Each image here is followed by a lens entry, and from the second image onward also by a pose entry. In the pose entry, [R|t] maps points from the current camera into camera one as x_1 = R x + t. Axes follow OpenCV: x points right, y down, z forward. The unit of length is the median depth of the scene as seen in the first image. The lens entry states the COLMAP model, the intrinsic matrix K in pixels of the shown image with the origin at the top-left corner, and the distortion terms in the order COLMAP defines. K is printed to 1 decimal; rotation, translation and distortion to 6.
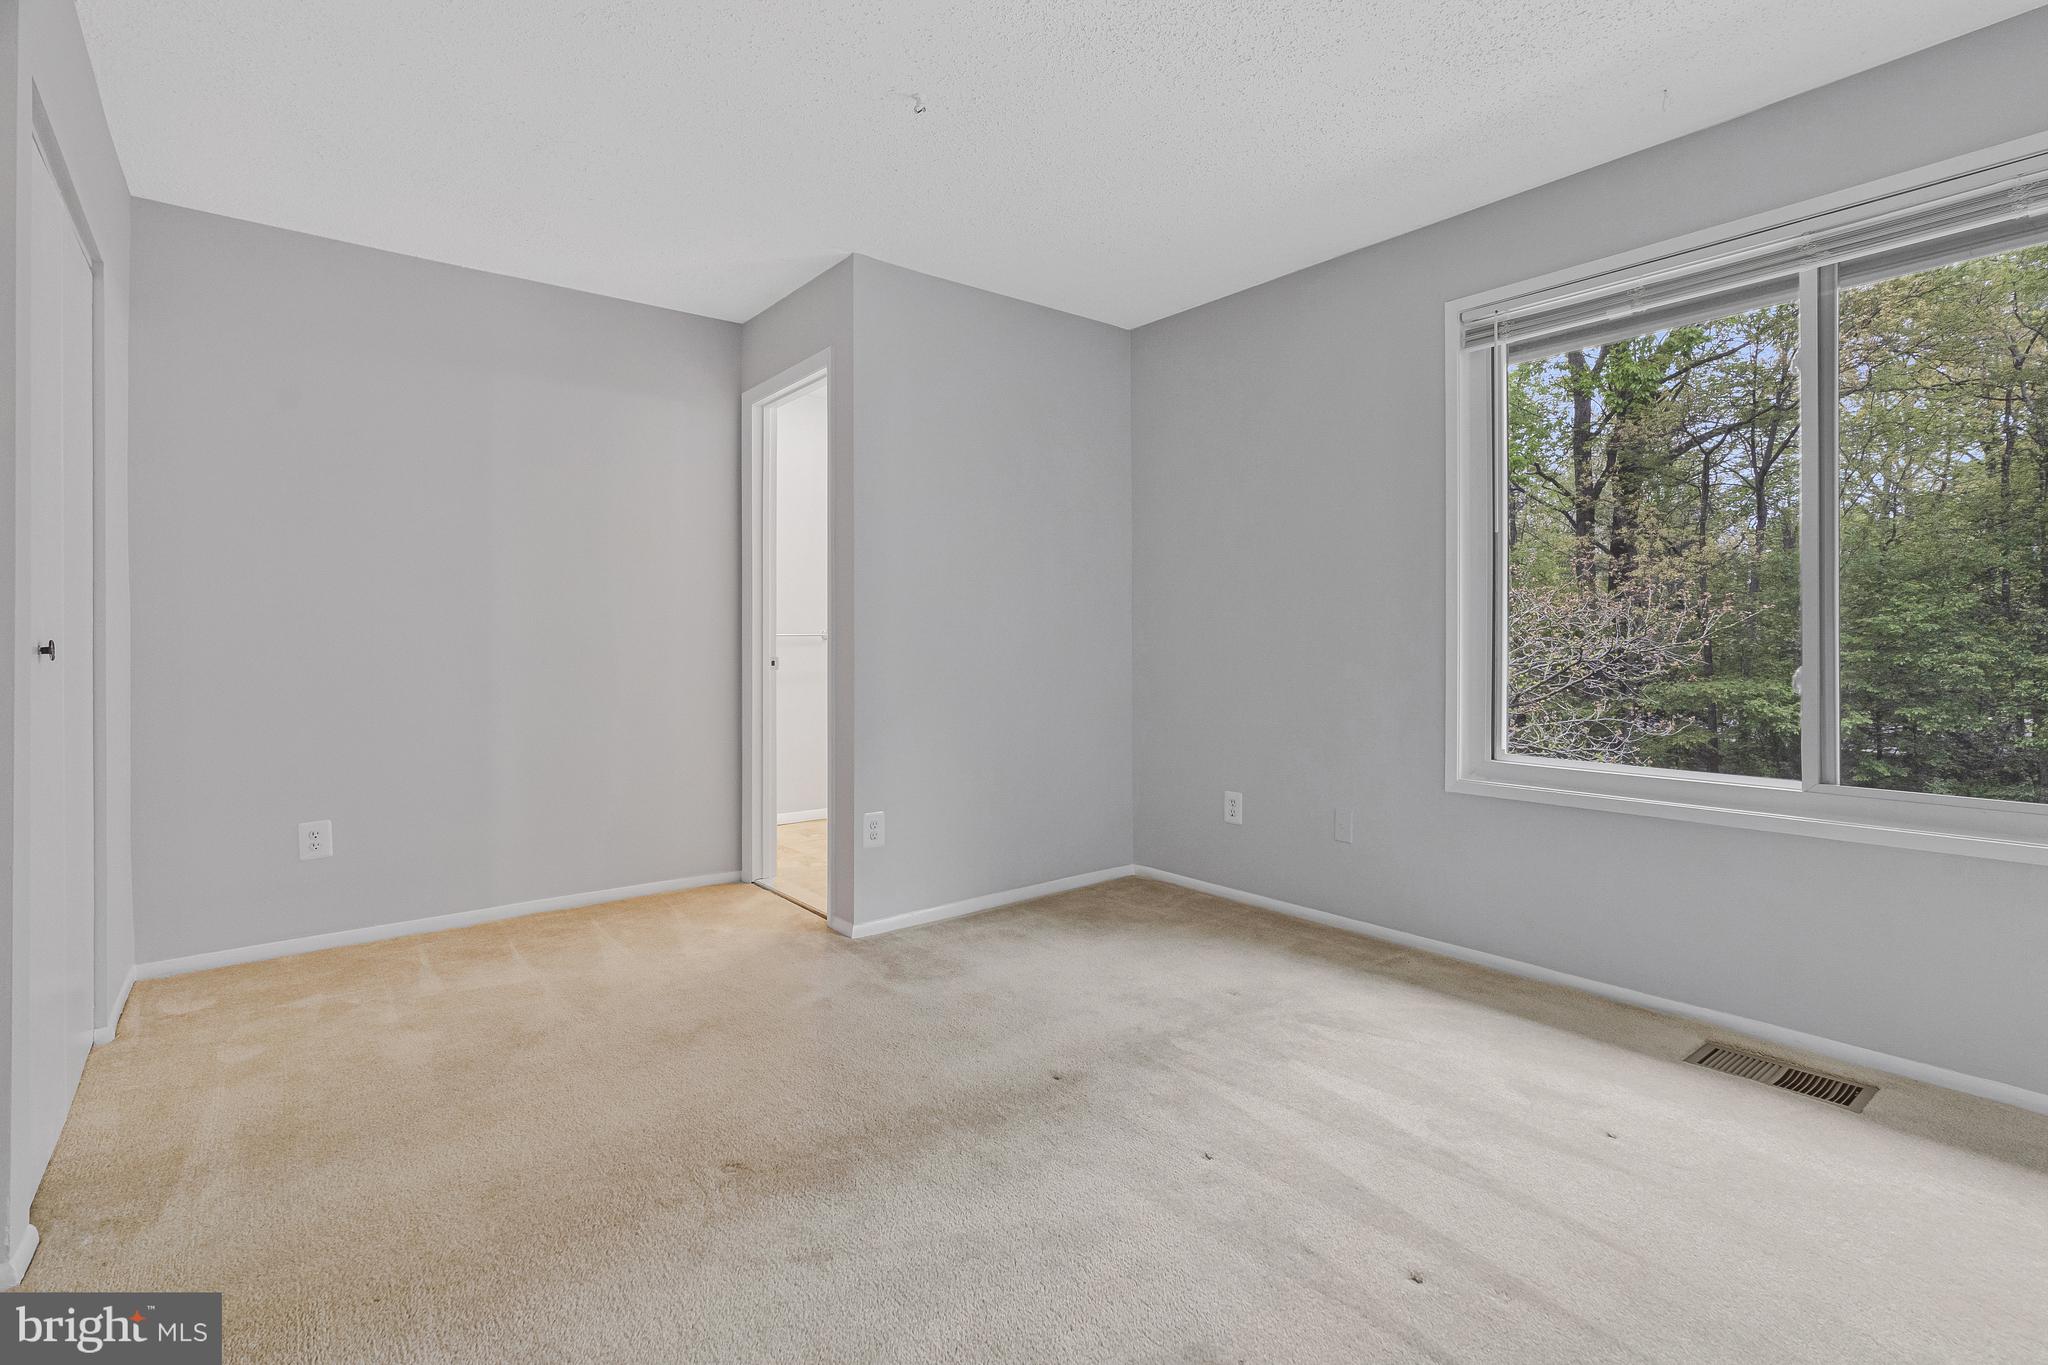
lens RADIAL K [[959.1, 0, 1045.3], [0, 959.1, 642.3], [0, 0, 1]] dist [0.000876, 0.000270]
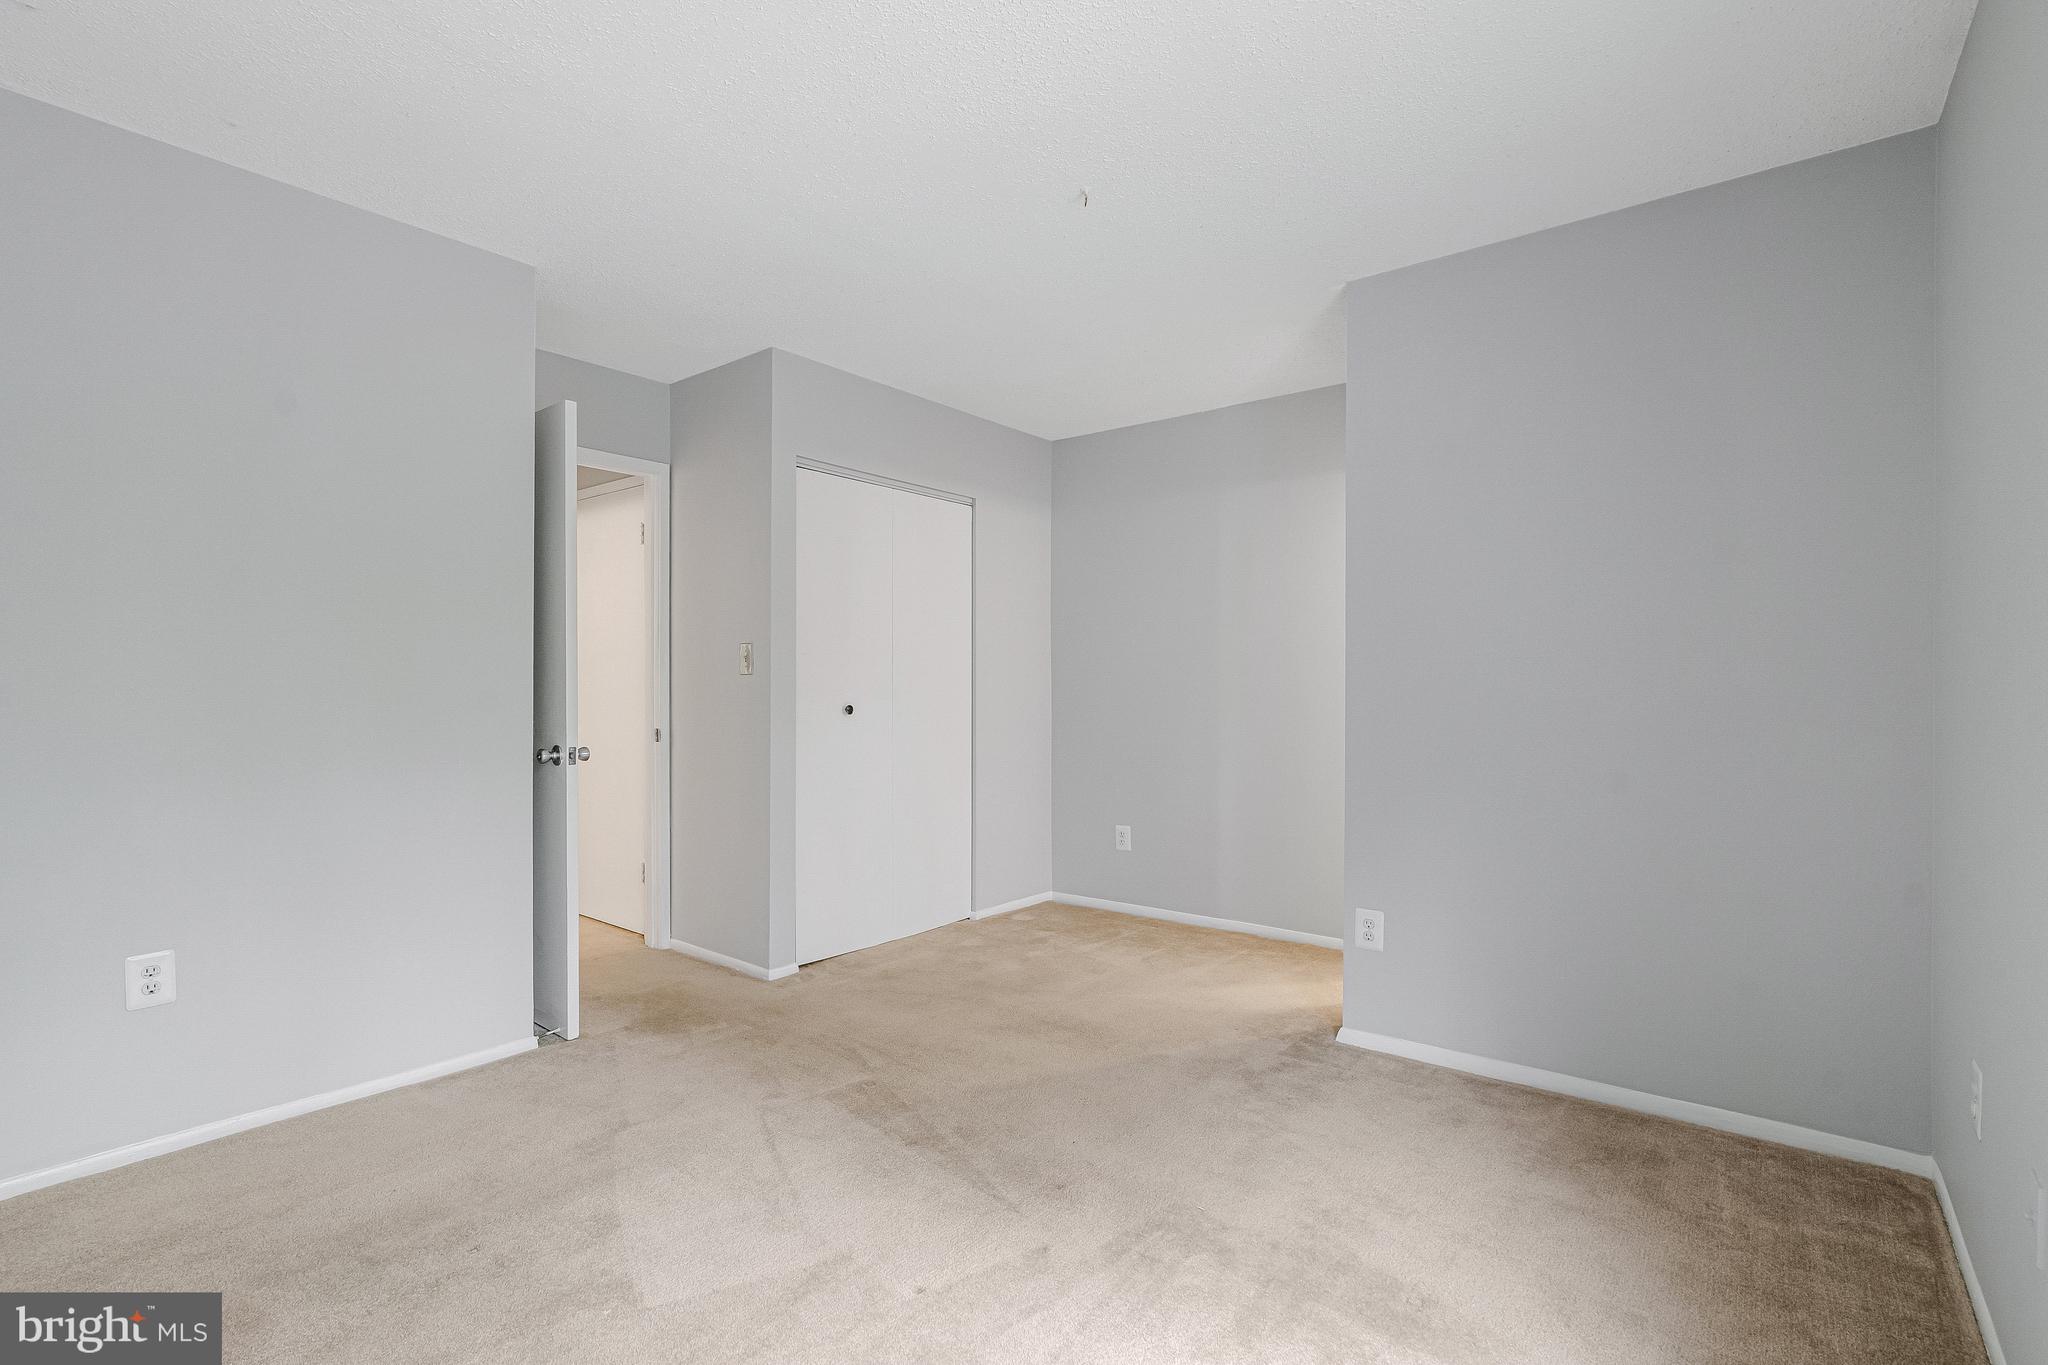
lens RADIAL K [[965.7, 0, 1034.7], [0, 965.7, 677.8], [0, 0, 1]] dist [-0.000766, 0.000291]
pose [[0.216994, -0.005944, -0.976155, 0.746552], [-0.005880, 0.999955, -0.007396, -0.032510], [0.976155, 0.007345, 0.216950, 0.608763]]
